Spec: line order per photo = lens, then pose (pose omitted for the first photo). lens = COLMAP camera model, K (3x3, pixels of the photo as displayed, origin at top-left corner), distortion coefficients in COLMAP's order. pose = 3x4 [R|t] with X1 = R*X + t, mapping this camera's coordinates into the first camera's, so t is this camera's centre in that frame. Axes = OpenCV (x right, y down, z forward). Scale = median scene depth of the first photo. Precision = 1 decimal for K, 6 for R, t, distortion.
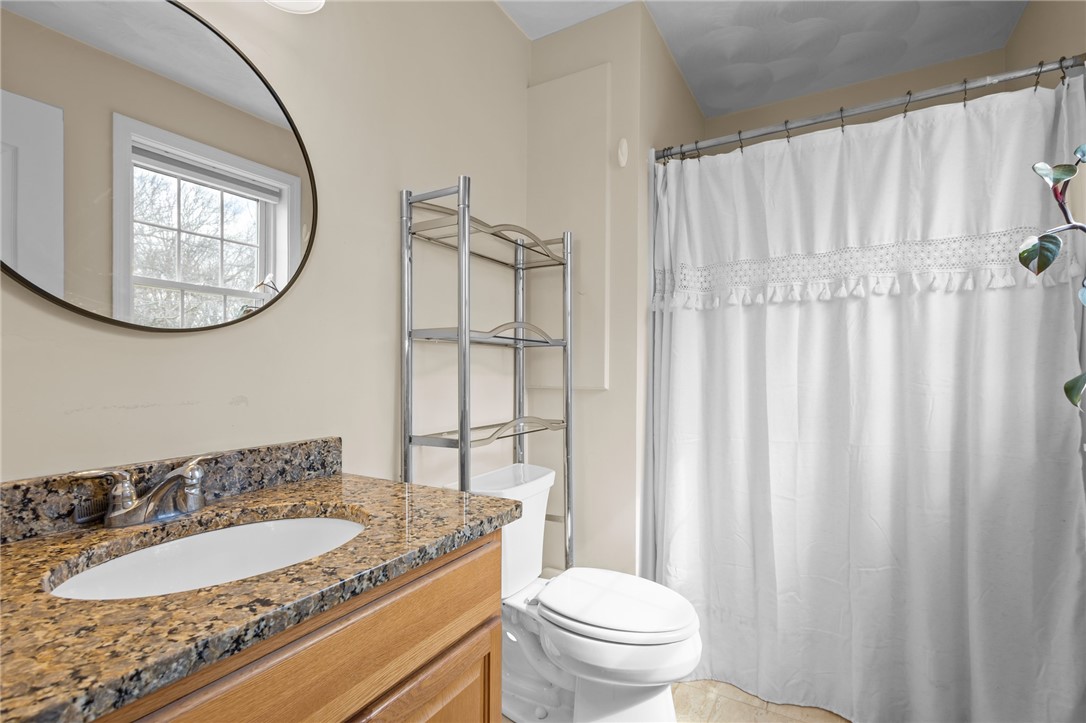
lens RADIAL K [[501.6, 0, 545.1], [0, 501.6, 375.8], [0, 0, 1]] dist [0.010631, -0.003075]
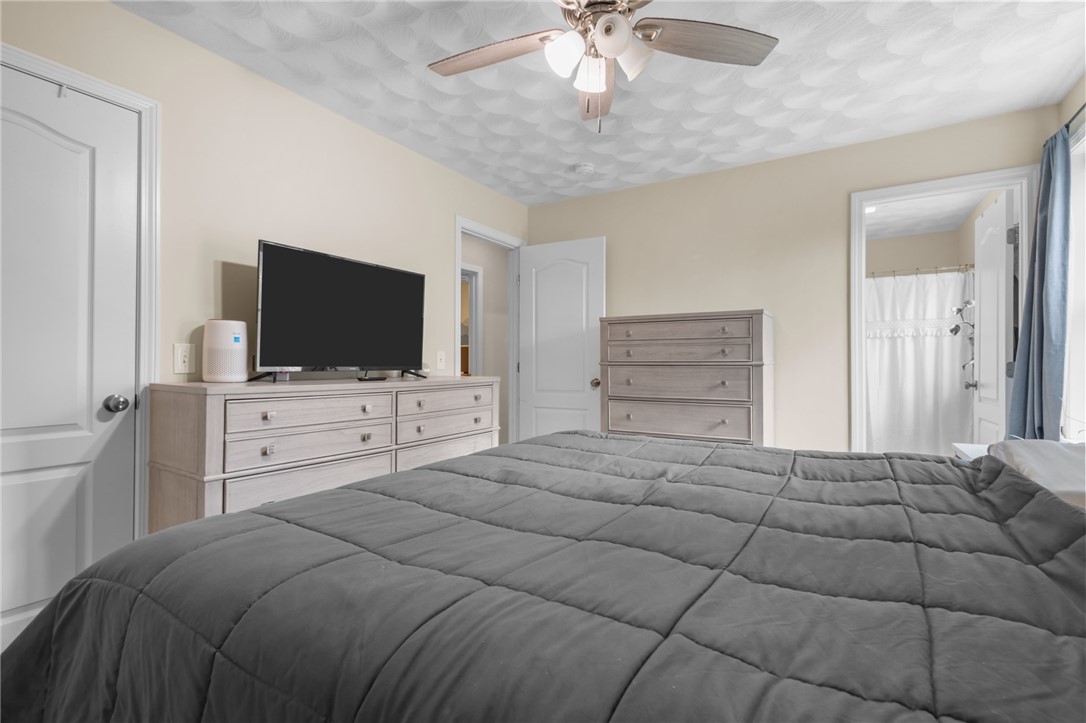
lens RADIAL K [[501.6, 0, 543.0], [0, 501.6, 360.9], [0, 0, 1]] dist [0.010631, -0.003075]
pose [[0.999953, -0.001387, -0.009560, -1.520724], [0.001254, 0.999902, -0.013920, 0.022325], [0.009579, 0.013907, 0.999857, -2.066605]]
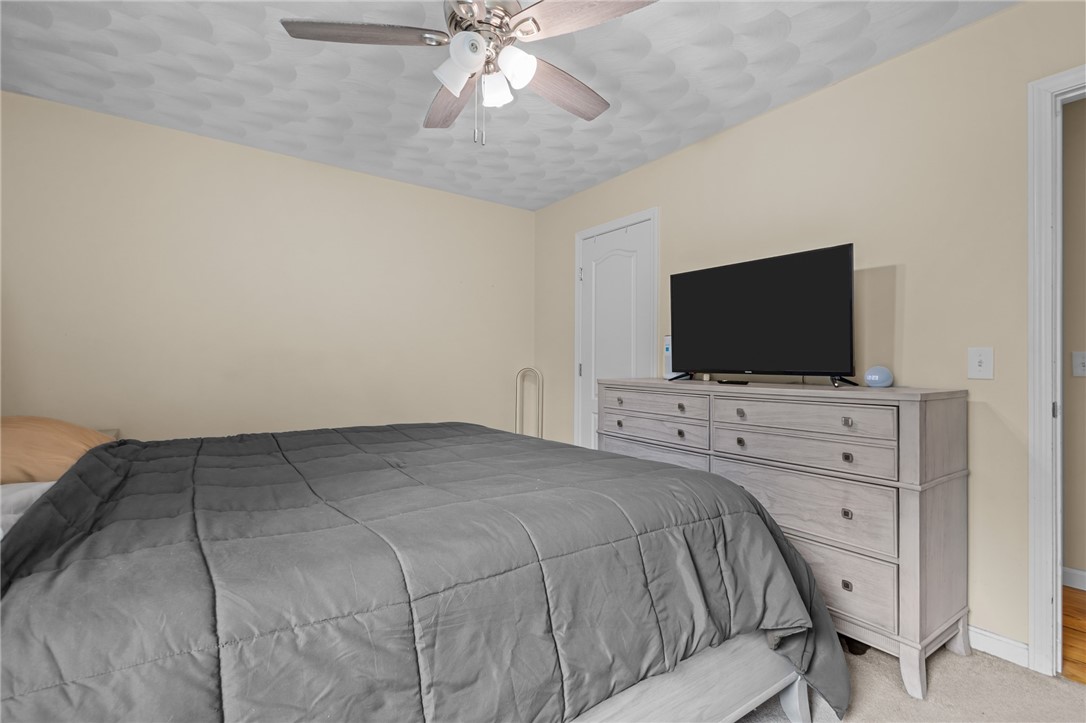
lens RADIAL K [[501.6, 0, 545.7], [0, 501.6, 363.3], [0, 0, 1]] dist [0.010631, -0.003075]
pose [[-0.401139, -0.004636, -0.916005, 1.332962], [-0.013612, 0.999907, 0.000901, -0.025011], [0.915916, 0.012830, -0.401165, 2.284853]]
